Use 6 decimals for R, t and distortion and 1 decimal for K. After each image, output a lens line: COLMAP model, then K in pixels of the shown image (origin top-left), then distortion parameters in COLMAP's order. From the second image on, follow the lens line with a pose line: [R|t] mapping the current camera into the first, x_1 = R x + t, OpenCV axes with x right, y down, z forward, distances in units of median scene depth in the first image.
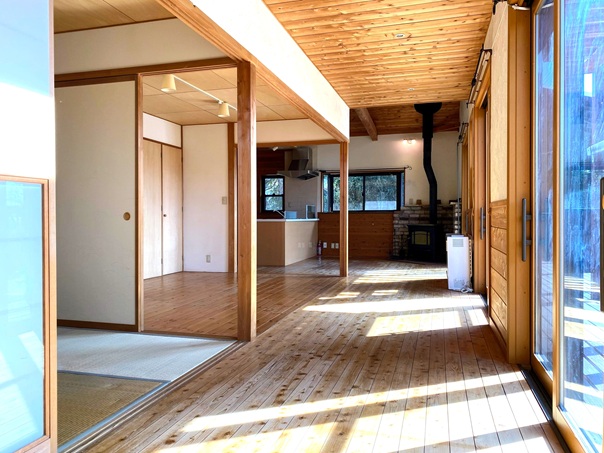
lens RADIAL K [[455.9, 0, 302.0], [0, 455.9, 226.5], [0, 0, 1]] dist [0.048658, 0.000307]
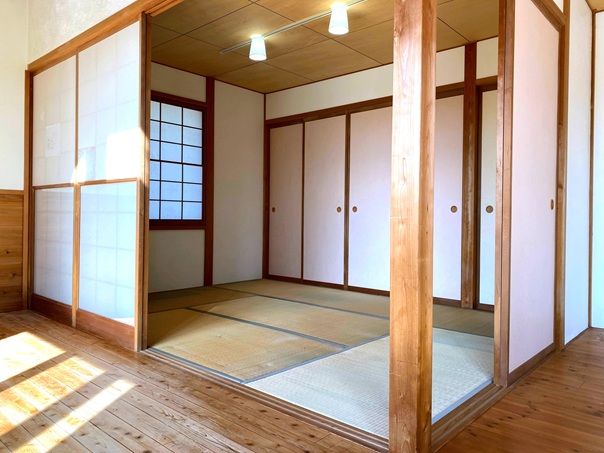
lens RADIAL K [[455.9, 0, 302.0], [0, 455.9, 226.5], [0, 0, 1]] dist [0.048658, 0.000307]
pose [[-0.434510, 0.010130, -0.900610, 0.501929], [-0.025211, 0.999408, 0.023404, 0.002390], [0.900314, 0.032874, -0.433998, 1.562771]]
